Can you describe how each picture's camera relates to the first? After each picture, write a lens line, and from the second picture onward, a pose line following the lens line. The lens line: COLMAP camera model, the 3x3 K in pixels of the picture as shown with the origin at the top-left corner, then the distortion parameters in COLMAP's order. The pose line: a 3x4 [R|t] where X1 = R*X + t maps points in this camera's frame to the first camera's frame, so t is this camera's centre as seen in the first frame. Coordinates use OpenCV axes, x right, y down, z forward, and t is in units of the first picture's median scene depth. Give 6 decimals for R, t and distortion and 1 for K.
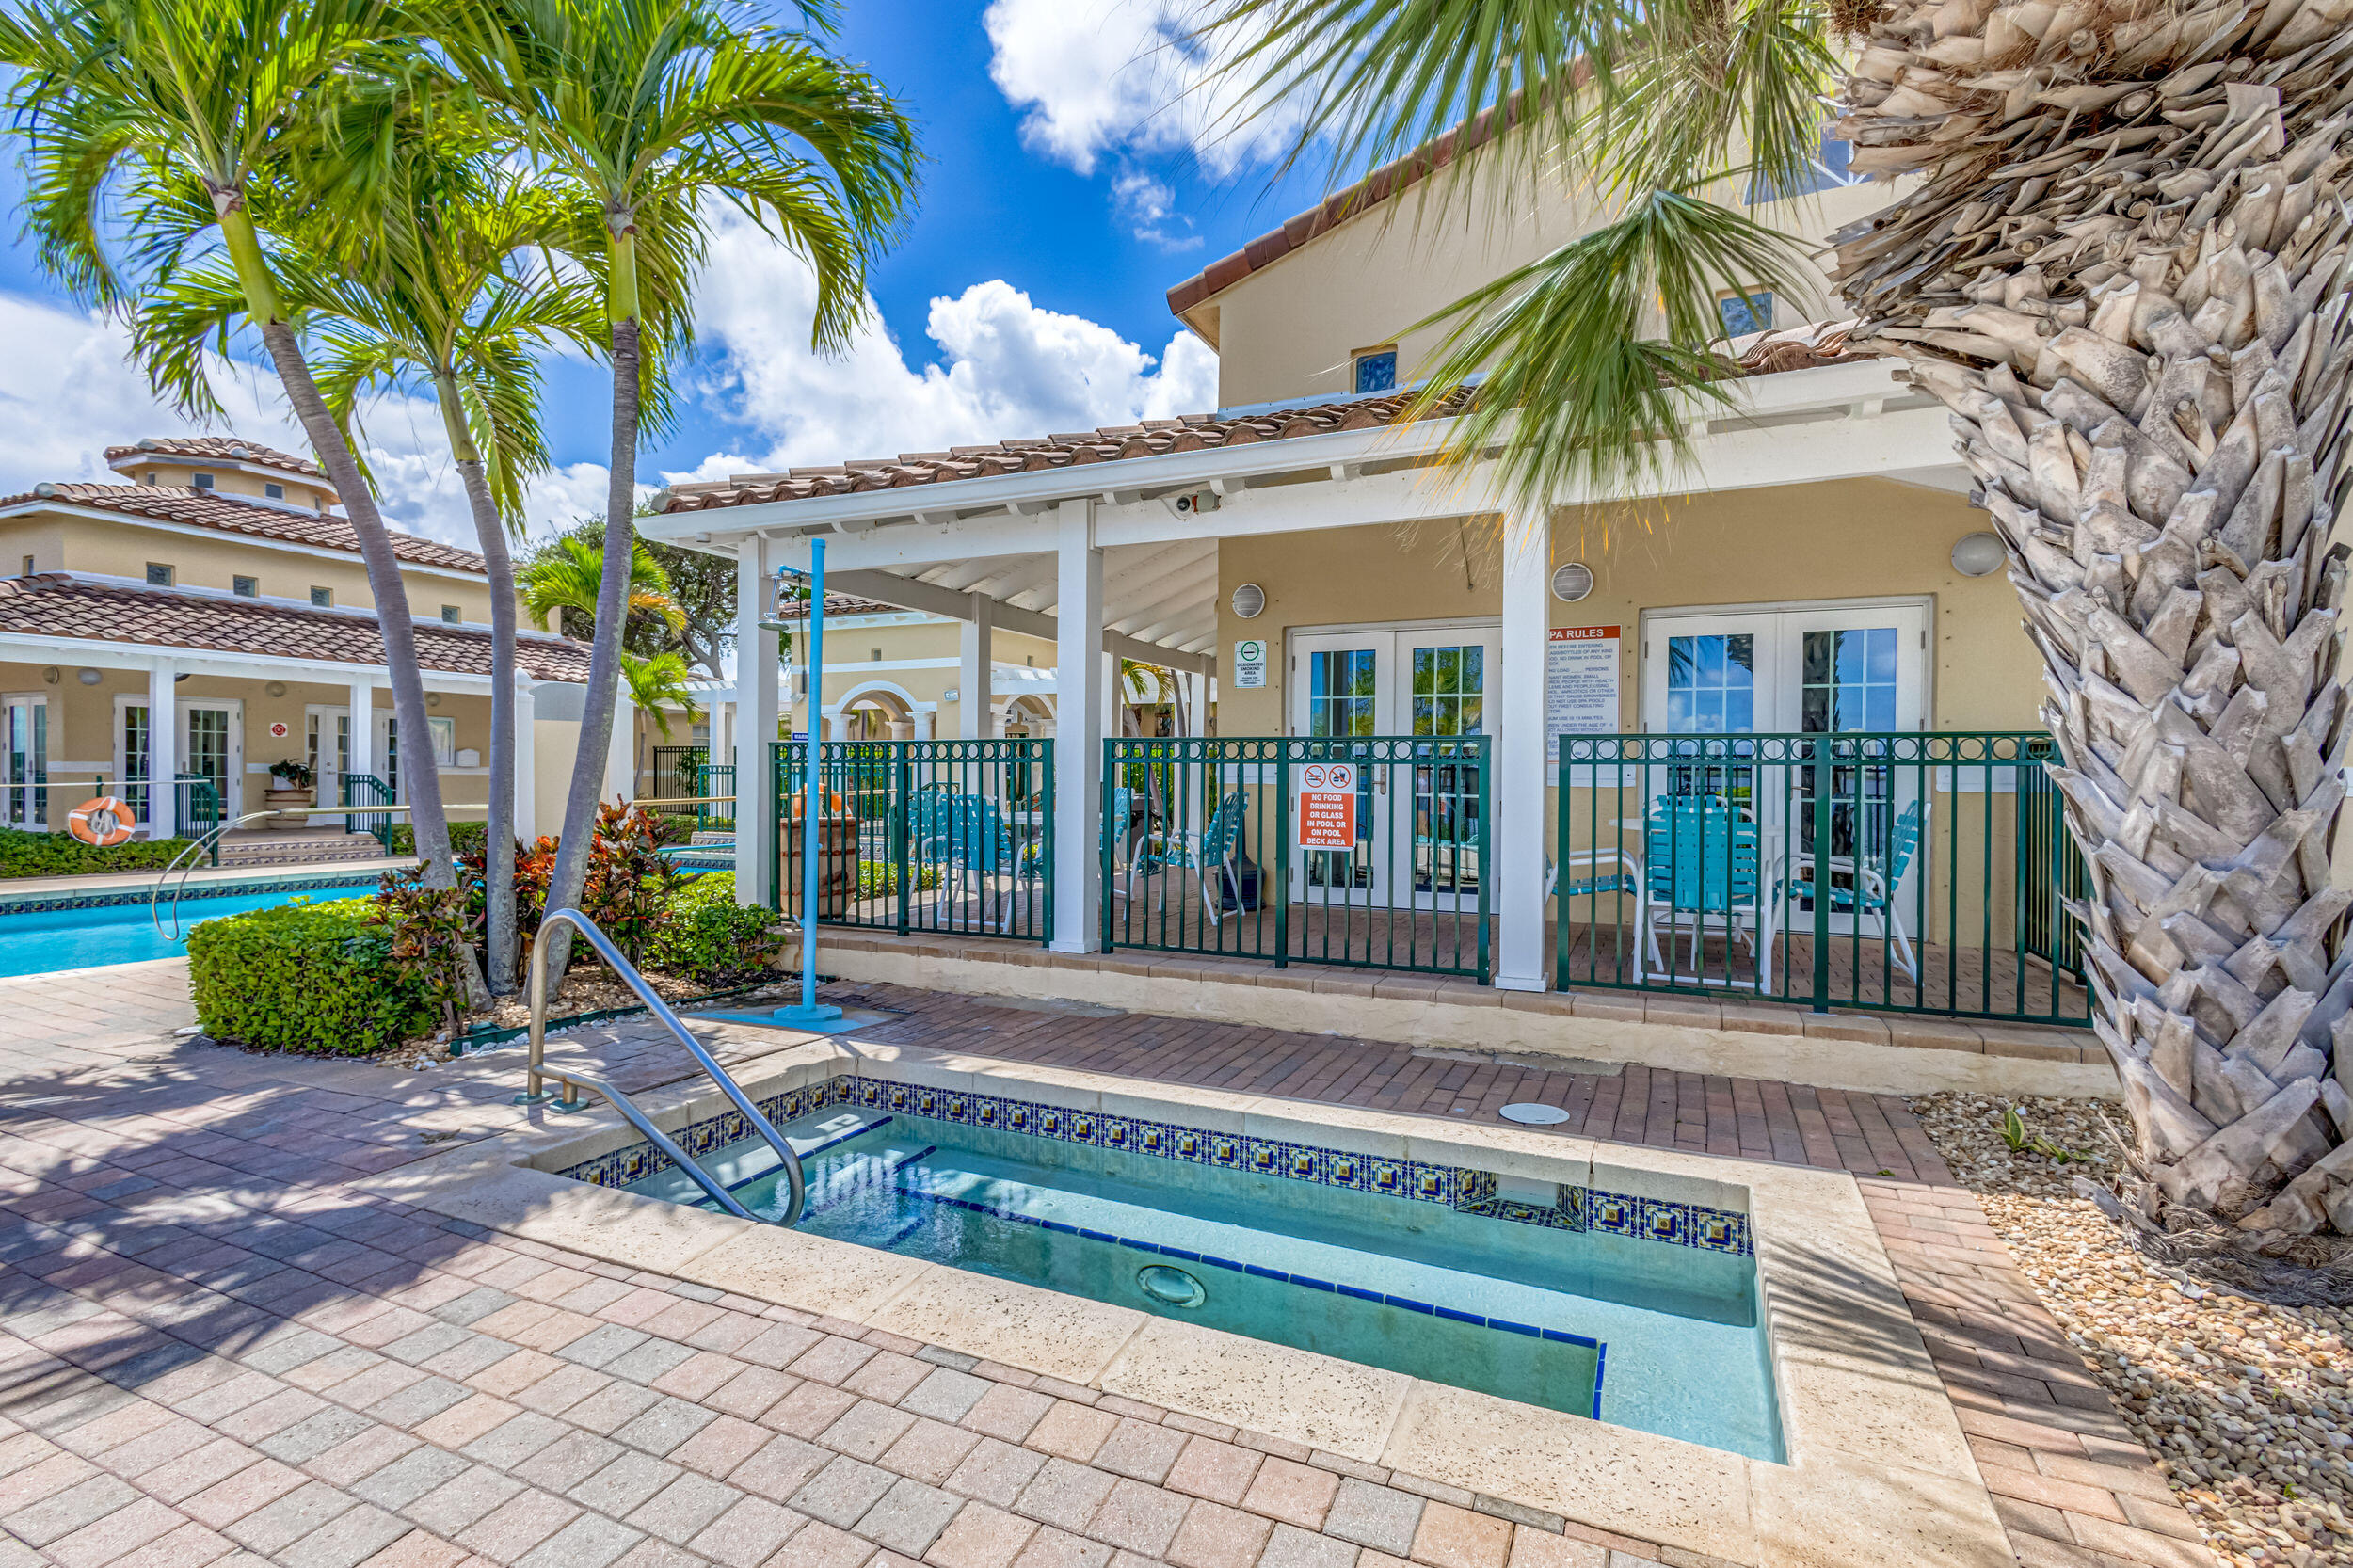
lens RADIAL K [[1087.4, 0, 1171.9], [0, 1087.4, 765.8], [0, 0, 1]] dist [-0.000154, -0.000035]
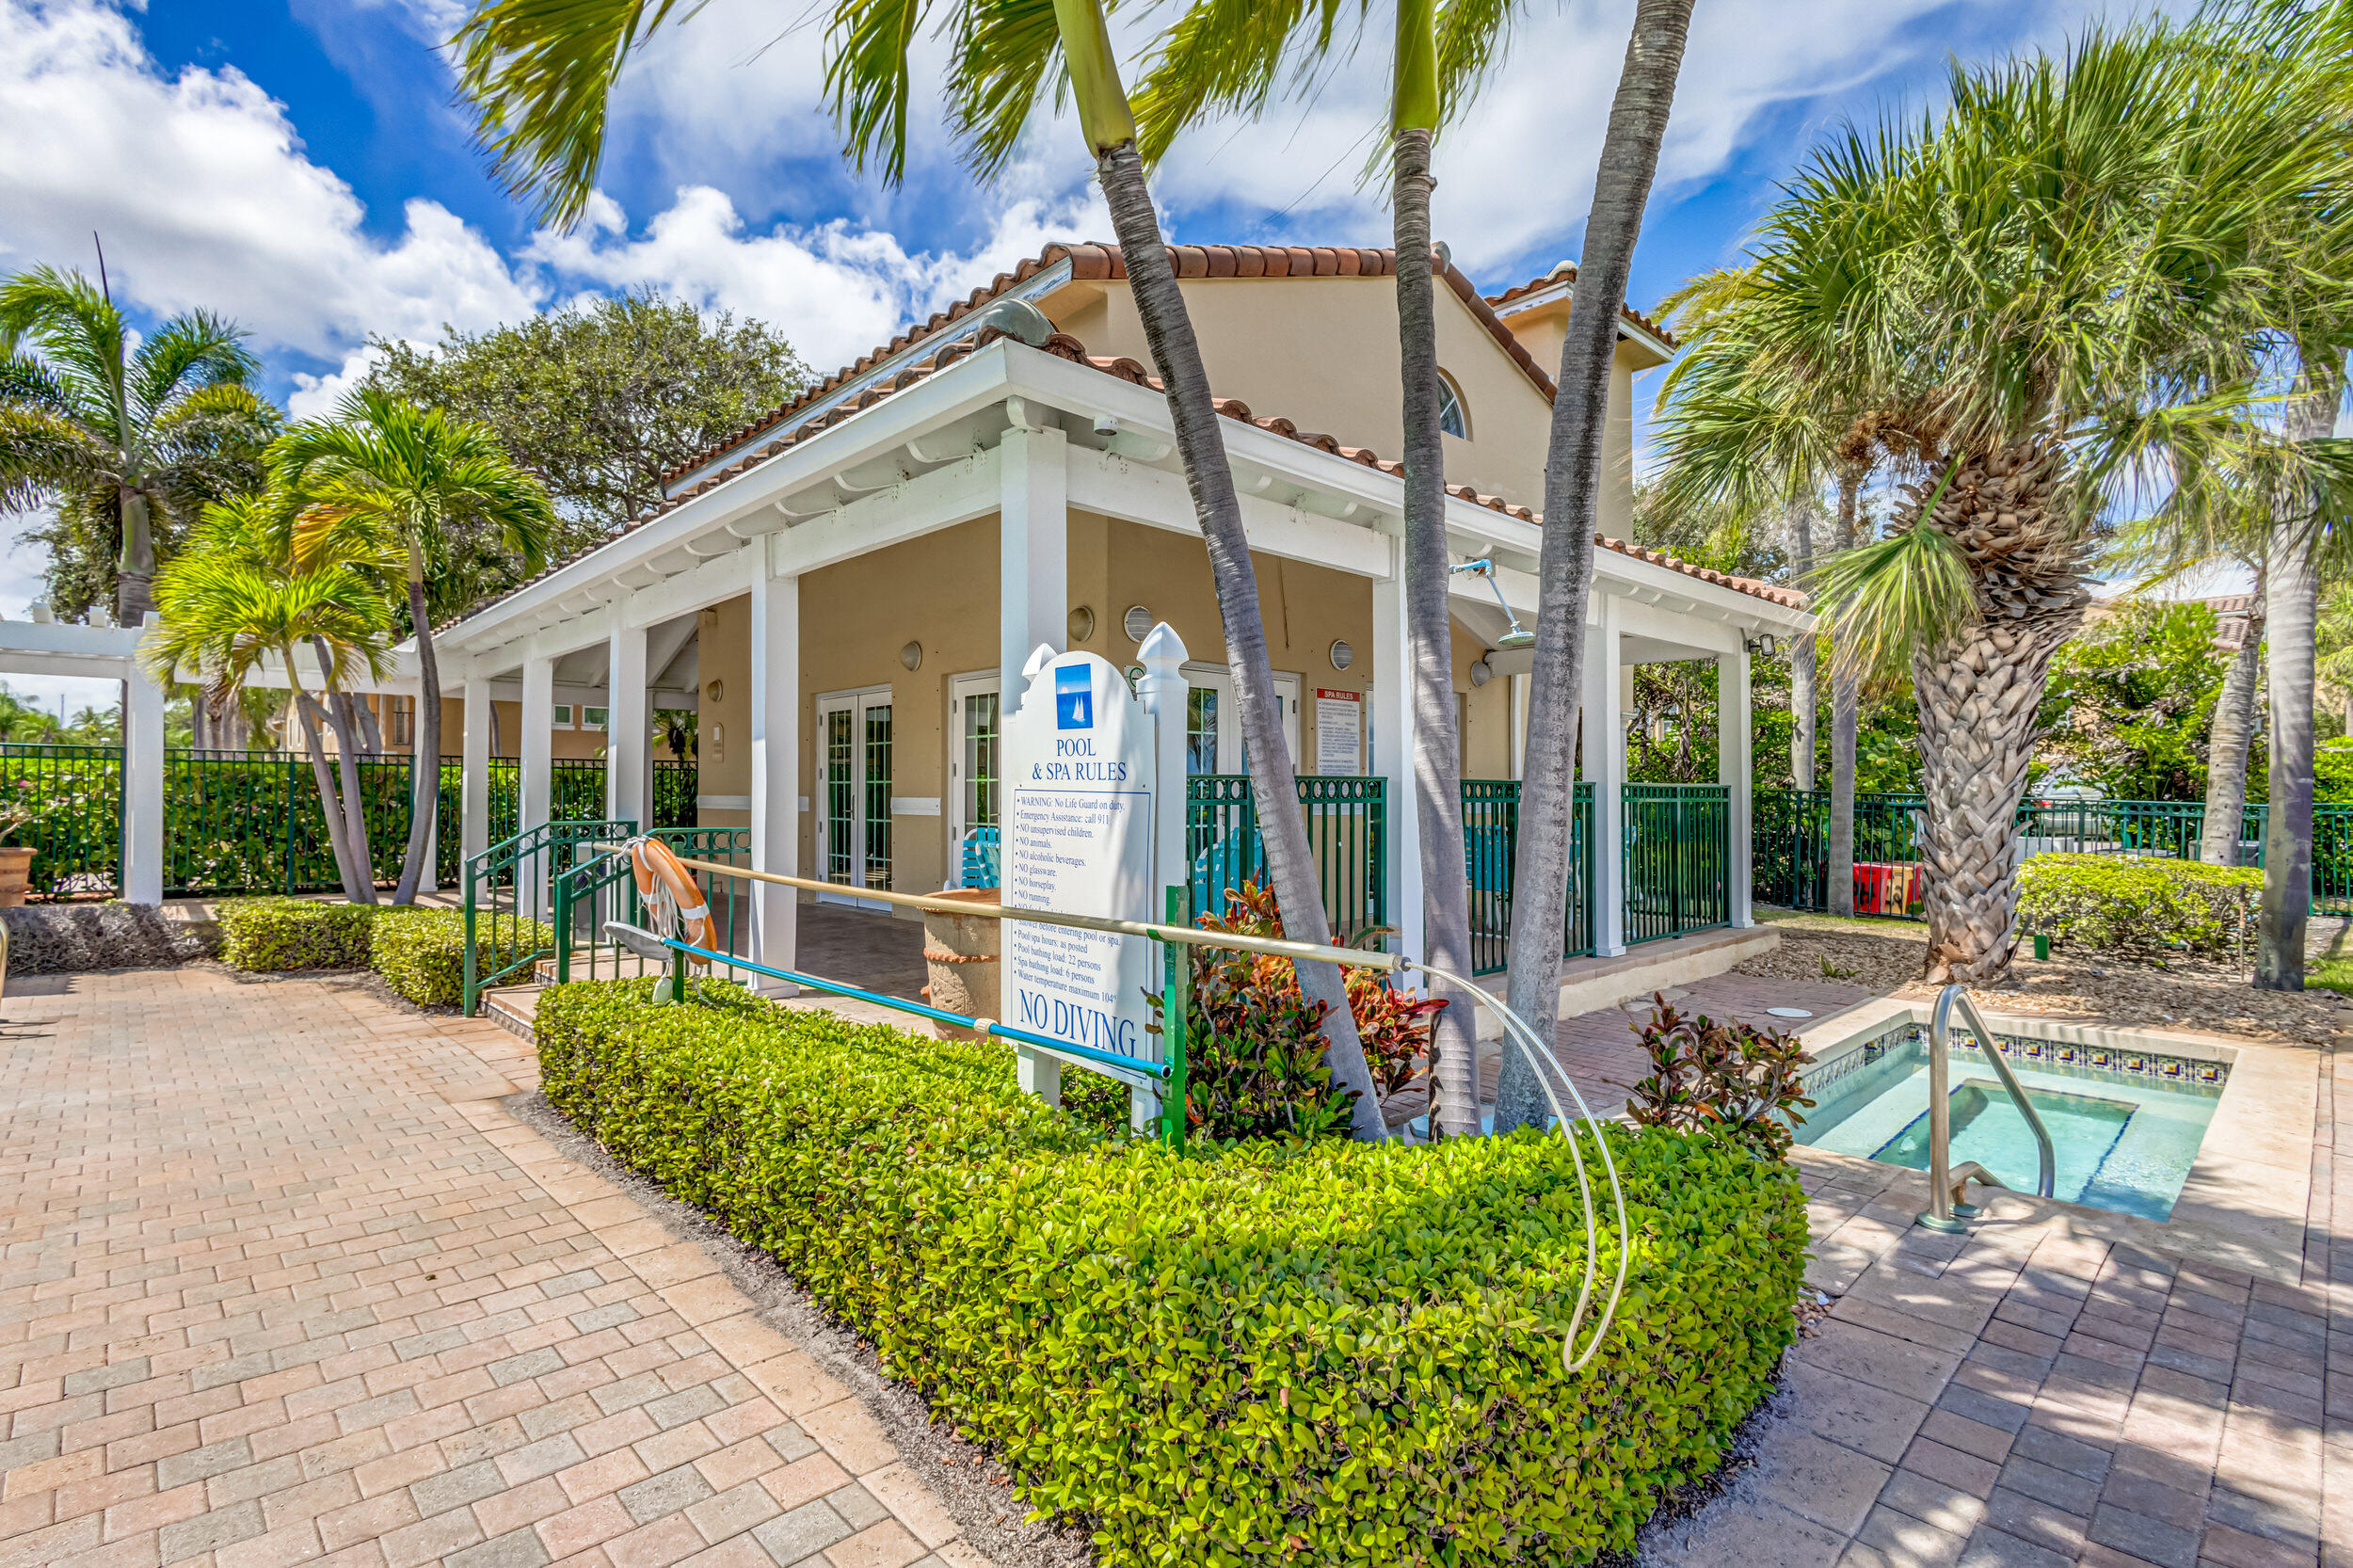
lens RADIAL K [[1087.4, 0, 1175.1], [0, 1087.4, 784.4], [0, 0, 1]] dist [-0.000154, -0.000035]
pose [[0.368505, 0.009049, 0.929582, -1.055669], [0.017457, 0.999709, -0.016652, -0.005396], [-0.929462, 0.022364, 0.368239, 0.841253]]
